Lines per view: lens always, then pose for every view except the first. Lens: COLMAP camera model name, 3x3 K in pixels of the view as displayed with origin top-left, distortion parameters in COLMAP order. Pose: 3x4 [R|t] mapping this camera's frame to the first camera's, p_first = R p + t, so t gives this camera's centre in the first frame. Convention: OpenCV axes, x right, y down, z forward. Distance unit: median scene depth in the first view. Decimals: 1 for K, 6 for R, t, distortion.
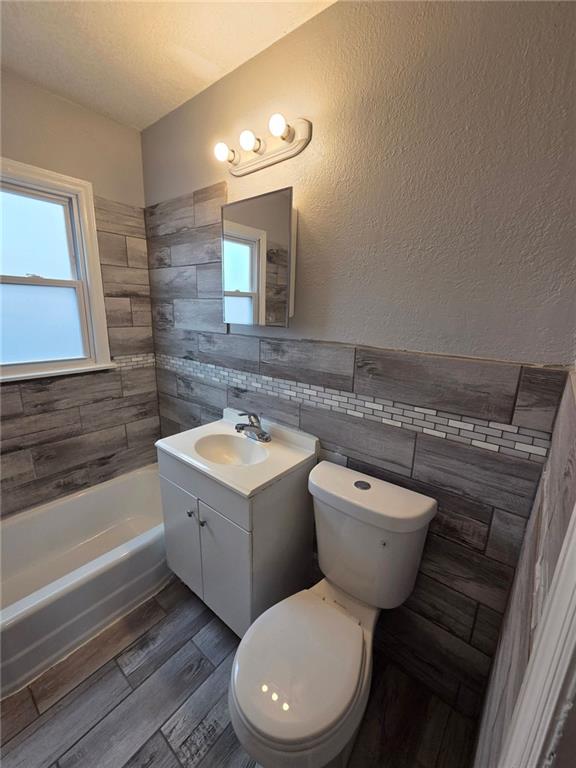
lens RADIAL K [[312.6, 0, 283.7], [0, 312.6, 385.2], [0, 0, 1]] dist [0.004610, 0.000179]
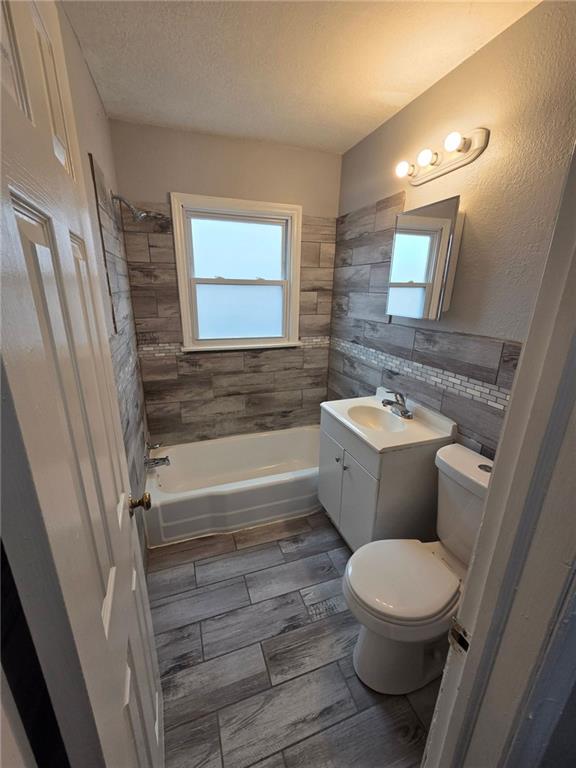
lens RADIAL K [[312.6, 0, 283.7], [0, 312.6, 385.2], [0, 0, 1]] dist [0.004610, 0.000179]
pose [[0.852198, 0.139043, -0.504406, 0.108556], [-0.115933, 0.990260, 0.077101, 0.019389], [0.510214, -0.007228, 0.860017, -0.210435]]
